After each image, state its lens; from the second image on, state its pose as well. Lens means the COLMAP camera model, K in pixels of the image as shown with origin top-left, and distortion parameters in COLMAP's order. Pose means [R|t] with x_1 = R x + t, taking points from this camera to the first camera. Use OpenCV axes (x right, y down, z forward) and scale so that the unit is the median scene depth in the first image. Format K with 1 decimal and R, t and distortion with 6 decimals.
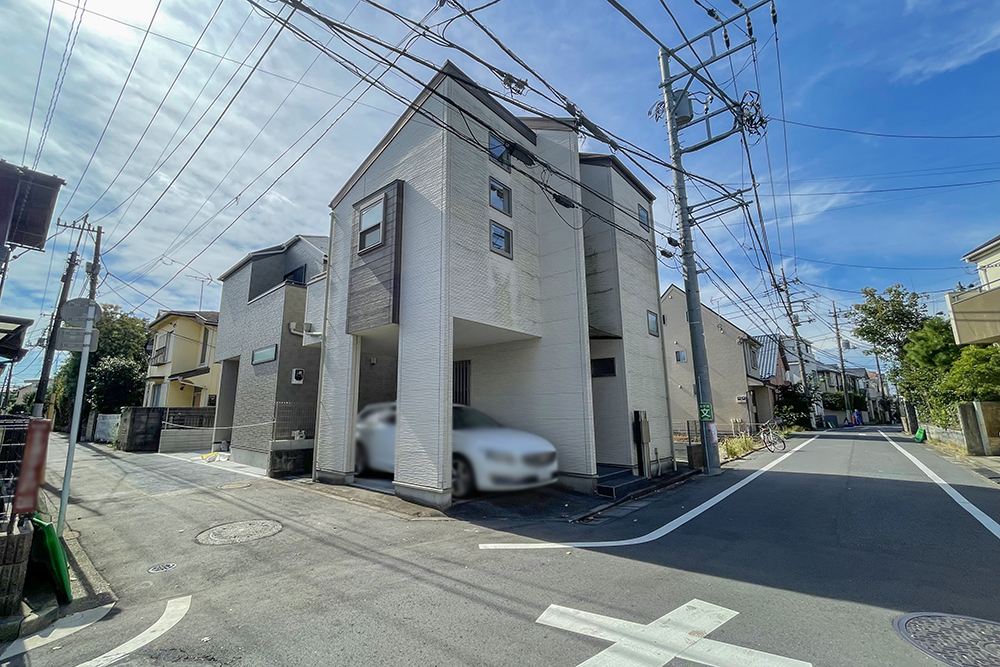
lens RADIAL K [[419.7, 0, 468.9], [0, 419.7, 328.0], [0, 0, 1]] dist [-0.004172, -0.000388]
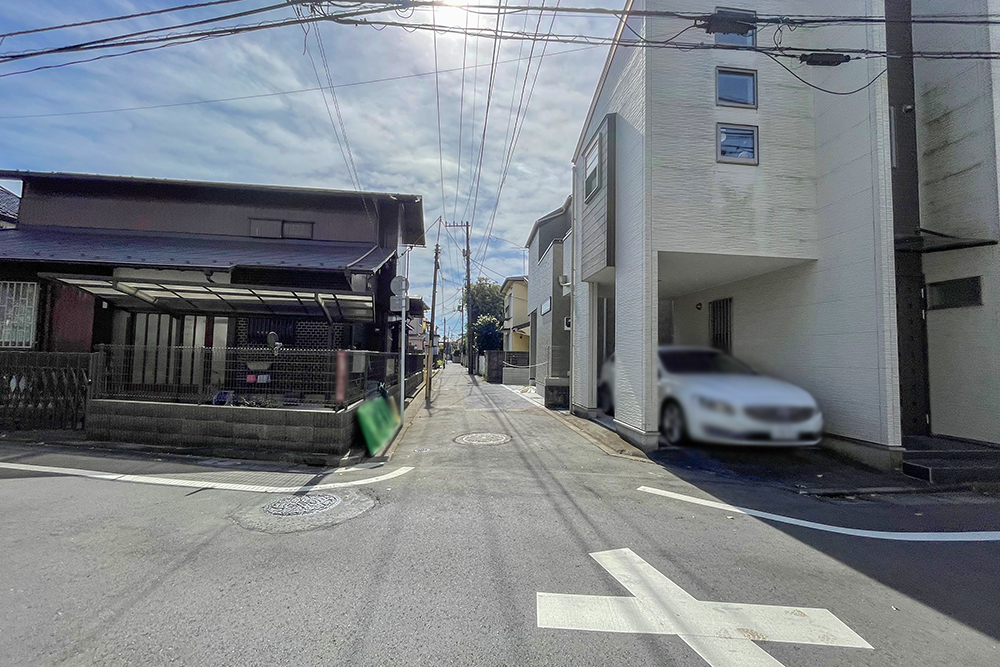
lens RADIAL K [[407.8, 0, 500.0], [0, 407.8, 333.5], [0, 0, 1]] dist [-0.004590, -0.000481]
pose [[0.748010, -0.017927, -0.663445, 0.226104], [0.106458, 0.989932, 0.093278, 0.024350], [0.655093, -0.140402, 0.742388, 0.074625]]
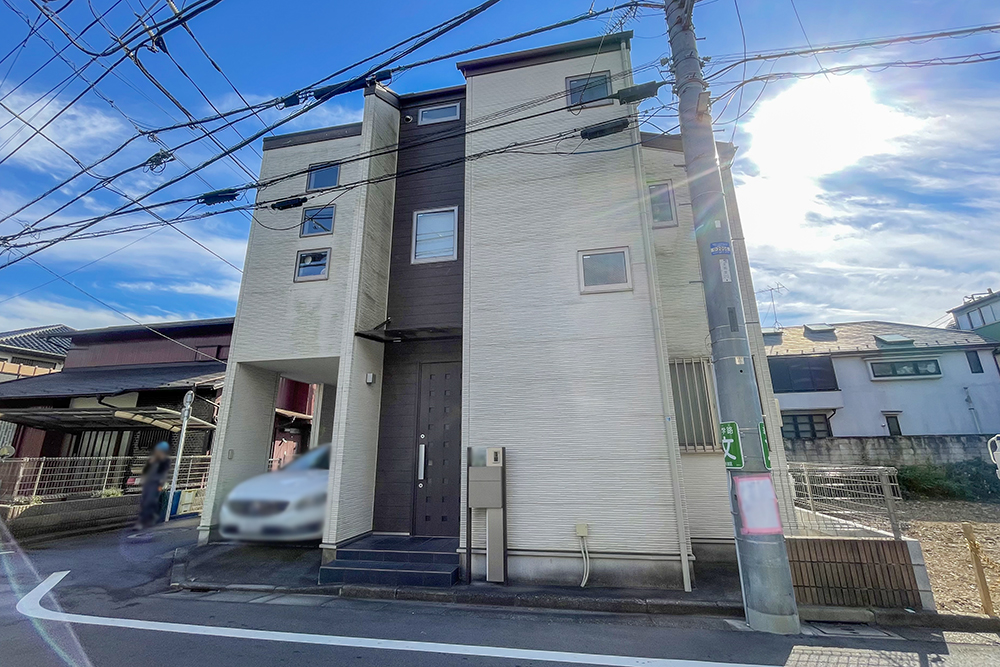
lens RADIAL K [[419.7, 0, 468.9], [0, 419.7, 328.0], [0, 0, 1]] dist [-0.004172, -0.000388]
pose [[0.513740, -0.249731, -0.820796, 0.922389], [0.171149, 0.967301, -0.187183, 0.151632], [0.840702, -0.044315, 0.539682, 0.718526]]
